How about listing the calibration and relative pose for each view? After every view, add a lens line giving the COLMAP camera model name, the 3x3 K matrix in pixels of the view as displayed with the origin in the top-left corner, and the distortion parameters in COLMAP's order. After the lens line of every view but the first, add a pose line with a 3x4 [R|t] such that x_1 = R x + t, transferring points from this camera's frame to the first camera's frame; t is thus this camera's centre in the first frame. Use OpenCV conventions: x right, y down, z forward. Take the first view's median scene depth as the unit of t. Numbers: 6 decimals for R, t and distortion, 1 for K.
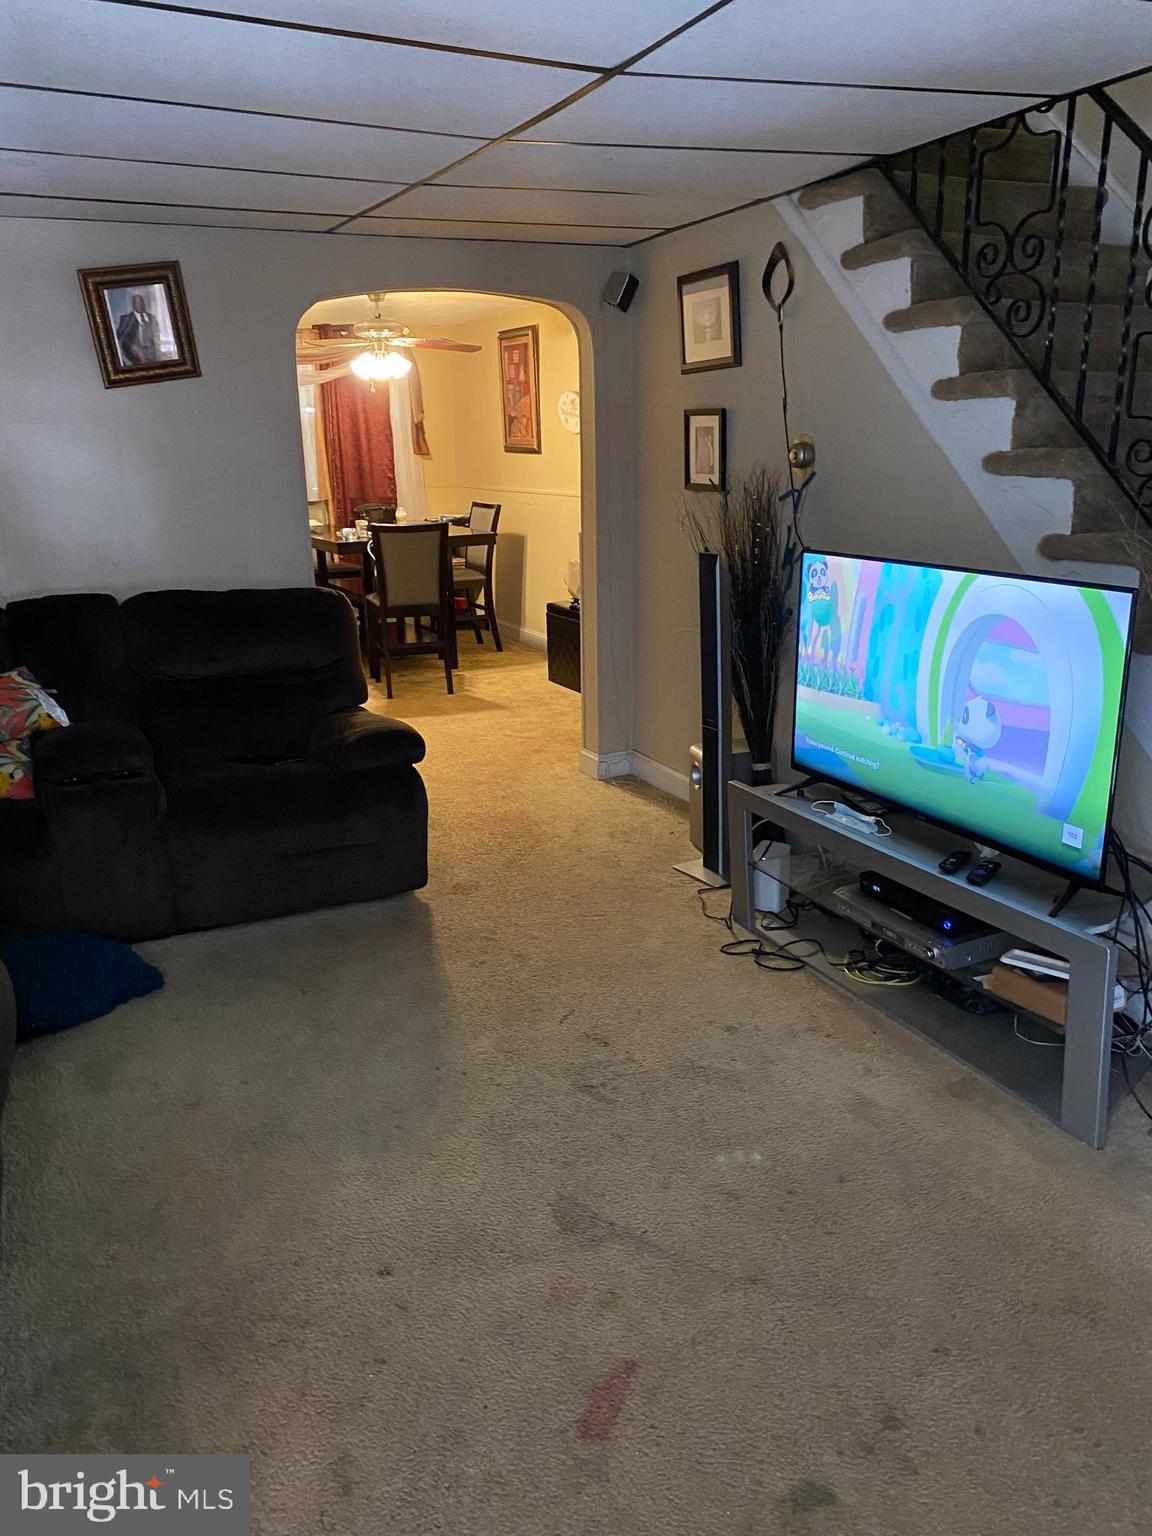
lens RADIAL K [[1166.9, 0, 576.0], [0, 1166.9, 768.0], [0, 0, 1]] dist [0.063968, -0.143224]
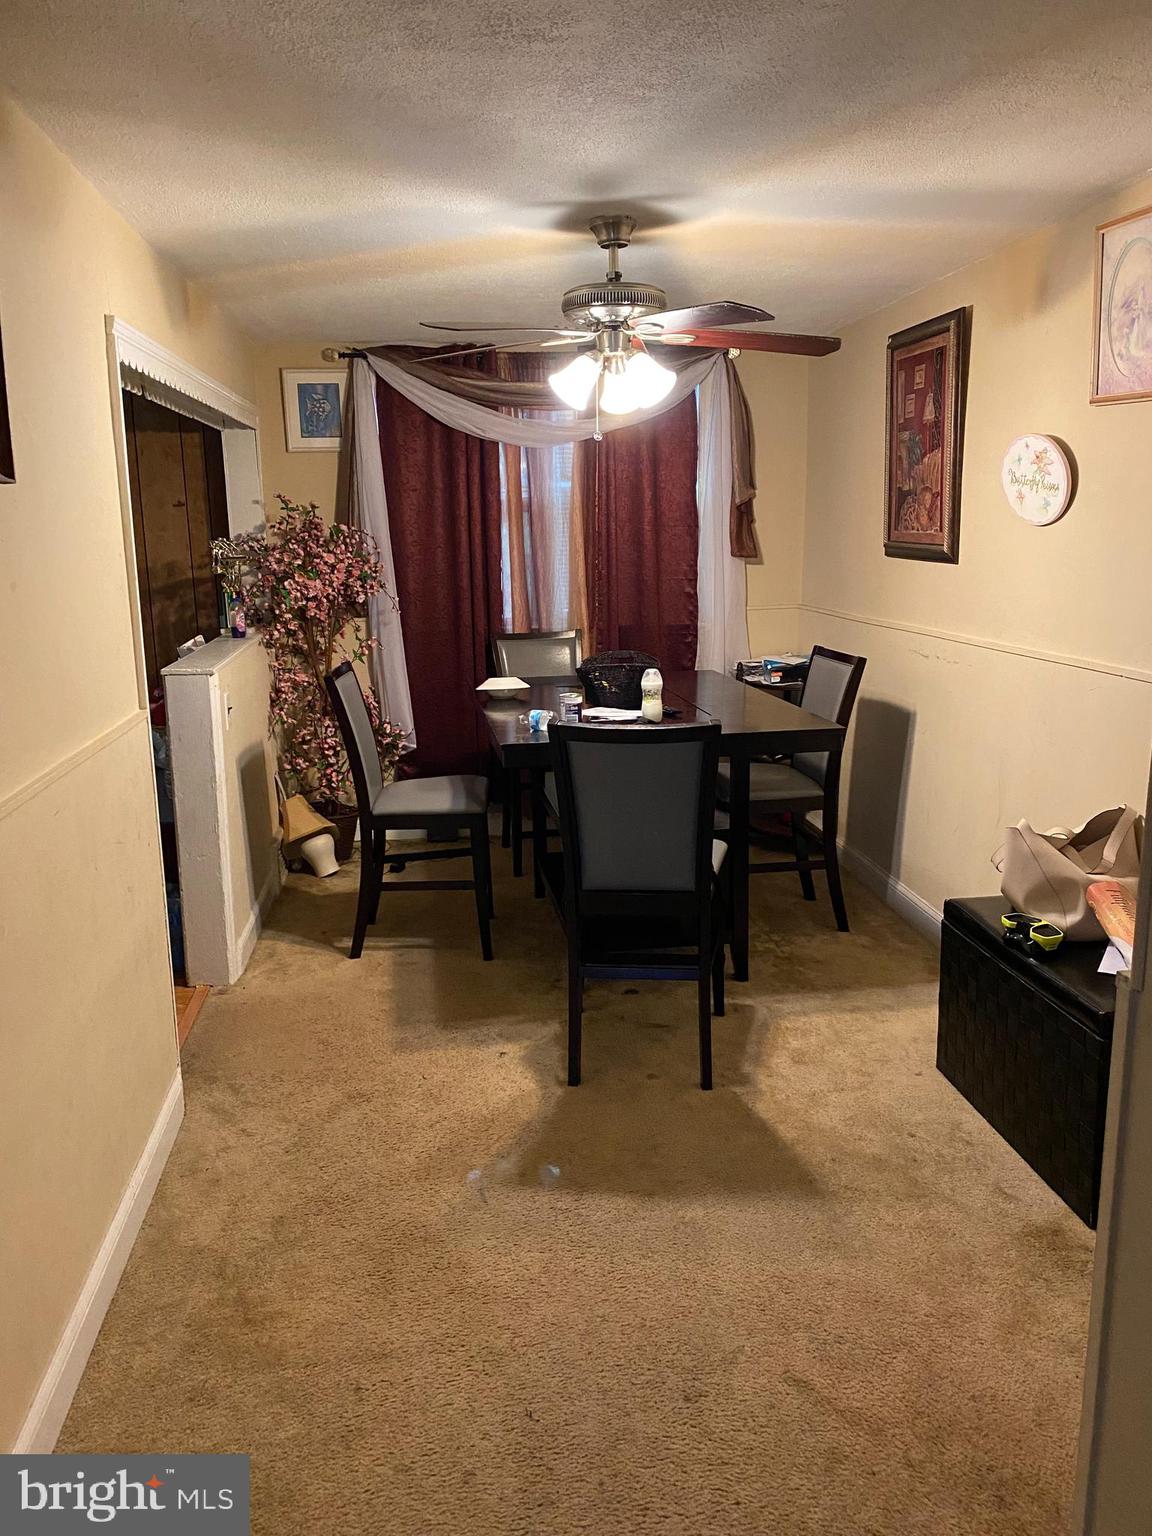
lens RADIAL K [[1166.9, 0, 576.0], [0, 1166.9, 768.0], [0, 0, 1]] dist [0.063968, -0.143224]
pose [[0.945063, 0.073316, -0.318559, -0.016705], [-0.094995, 0.994064, -0.053039, -0.135508], [0.312779, 0.080387, 0.946418, 0.469264]]
